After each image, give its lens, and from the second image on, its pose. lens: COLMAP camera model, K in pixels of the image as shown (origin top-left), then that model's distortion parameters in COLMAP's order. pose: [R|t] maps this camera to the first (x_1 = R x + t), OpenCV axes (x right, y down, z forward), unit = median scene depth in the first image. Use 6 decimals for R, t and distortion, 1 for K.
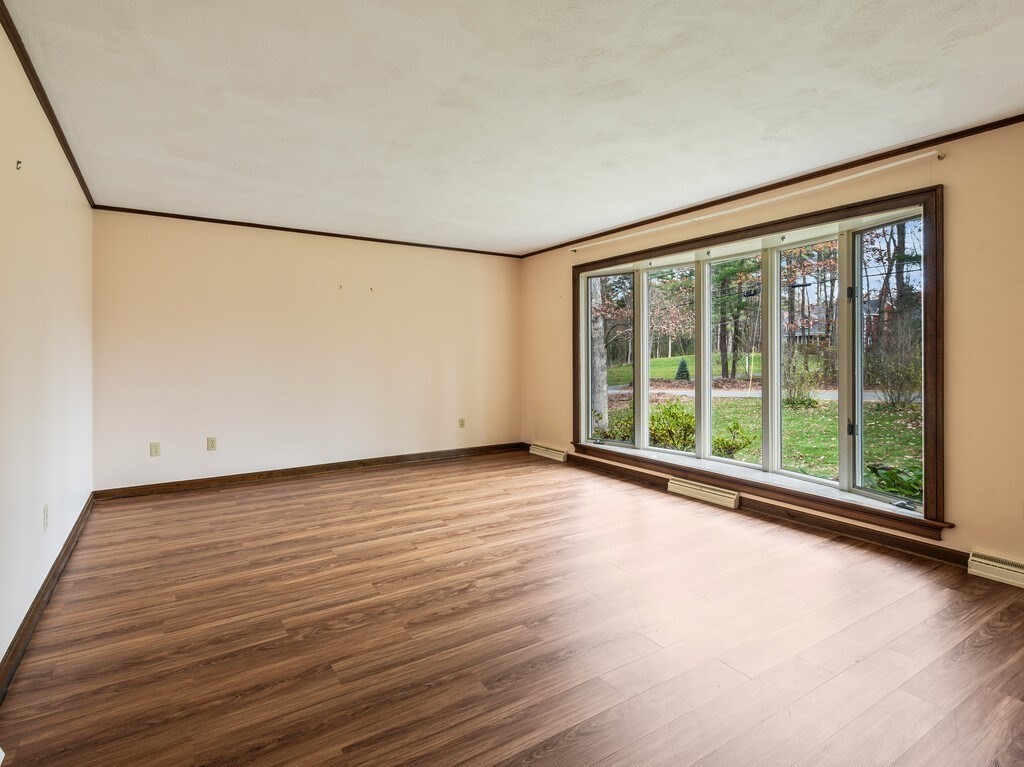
lens RADIAL K [[533.8, 0, 506.4], [0, 533.8, 351.4], [0, 0, 1]] dist [0.003550, -0.000931]
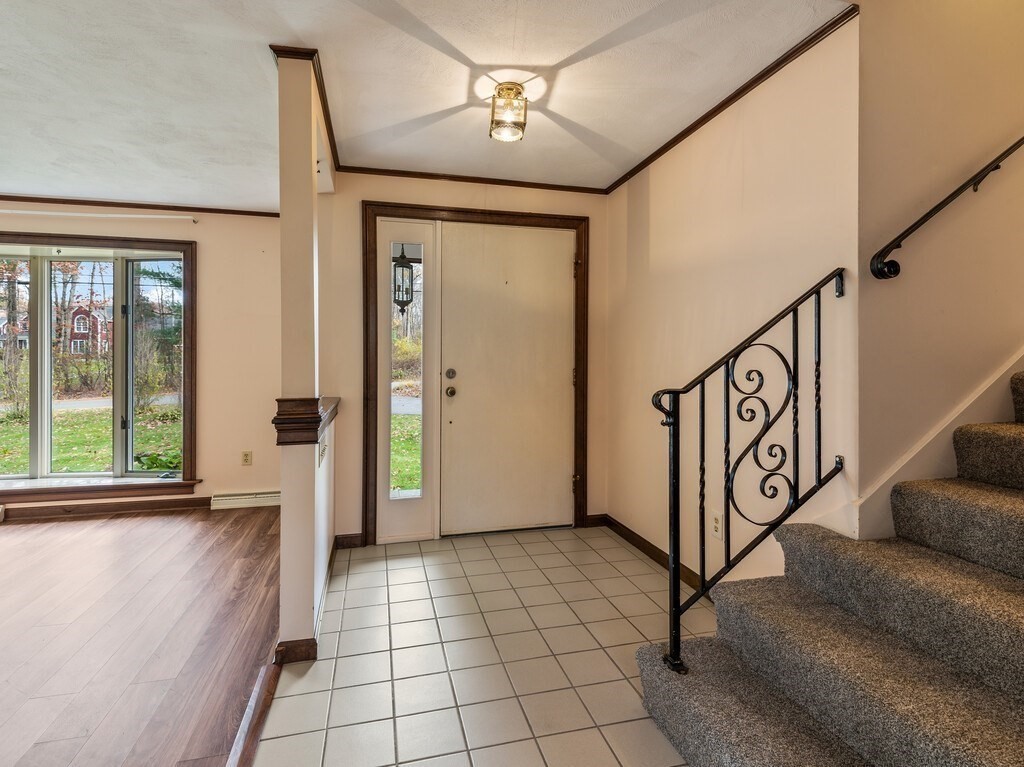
lens RADIAL K [[524.6, 0, 512.2], [0, 524.6, 357.4], [0, 0, 1]] dist [-0.004681, -0.001470]
pose [[0.304039, 0.004271, 0.952650, -0.247712], [-0.002653, 0.999990, -0.003637, -0.001703], [-0.952656, -0.001422, 0.304048, -0.217854]]
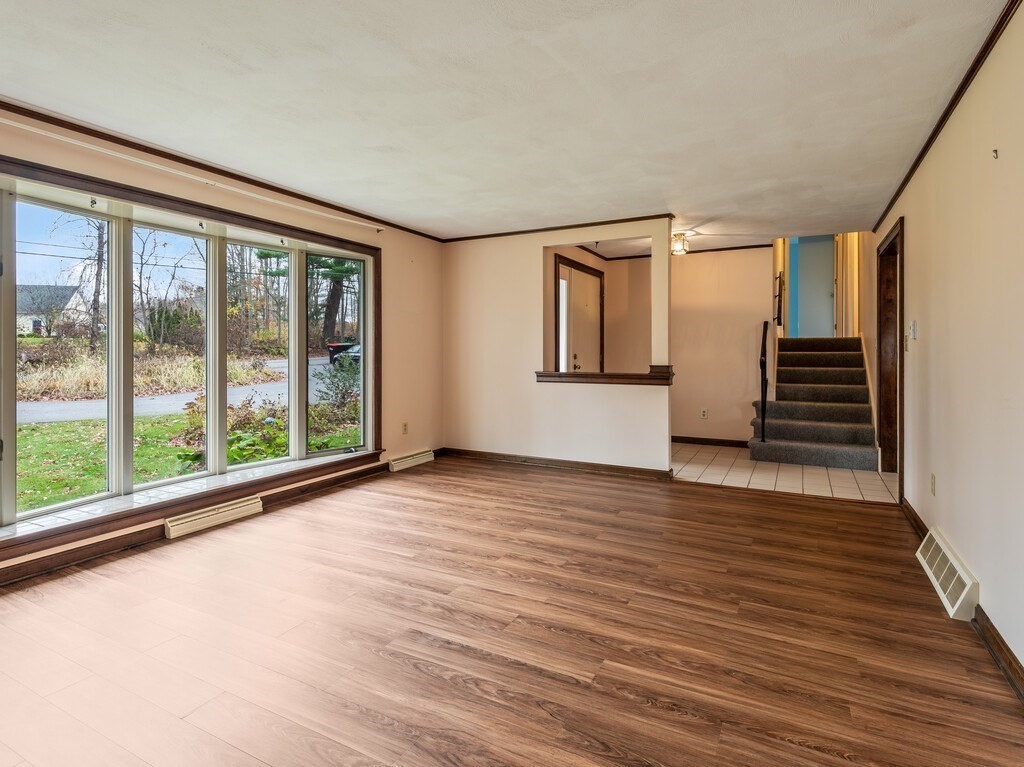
lens RADIAL K [[545.3, 0, 518.3], [0, 545.3, 338.6], [0, 0, 1]] dist [0.019408, -0.001588]
pose [[-0.503978, 0.015831, 0.863572, -0.883980], [-0.004593, 0.999769, -0.021009, 0.006750], [-0.863705, -0.014554, -0.503788, 1.494131]]
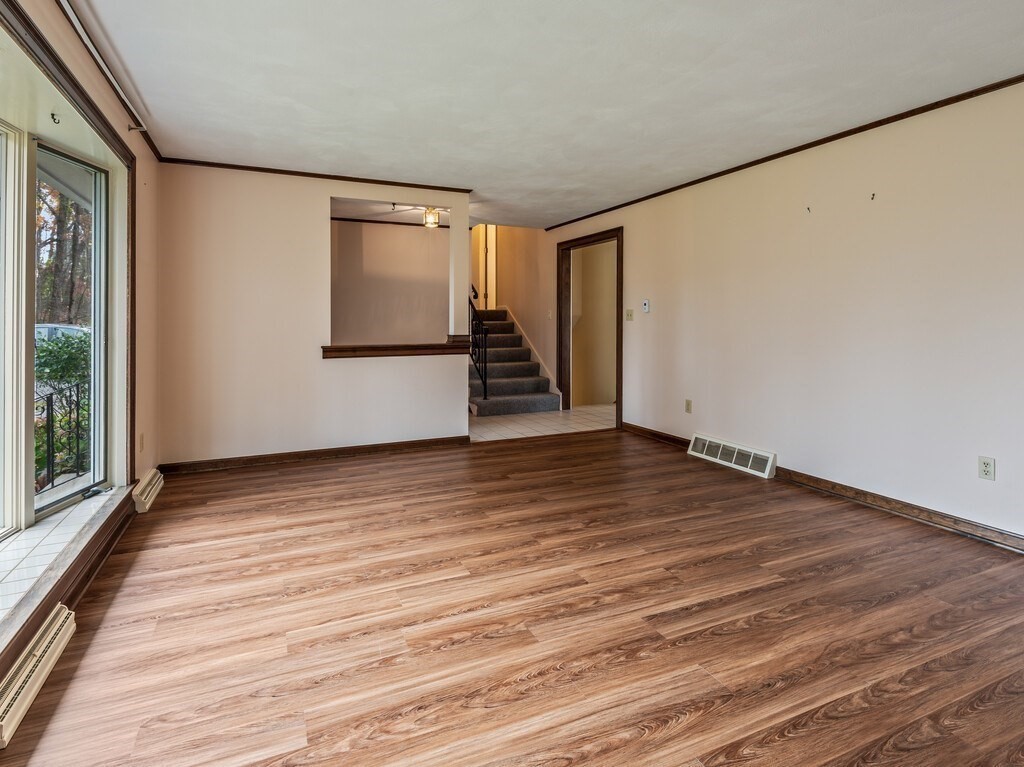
lens RADIAL K [[557.4, 0, 504.8], [0, 557.4, 305.2], [0, 0, 1]] dist [0.022074, -0.018247]
pose [[-0.989163, 0.009969, 0.146481, -0.065507], [0.005525, 0.999513, -0.030718, 0.013529], [-0.146716, -0.029575, -0.988736, 1.992273]]
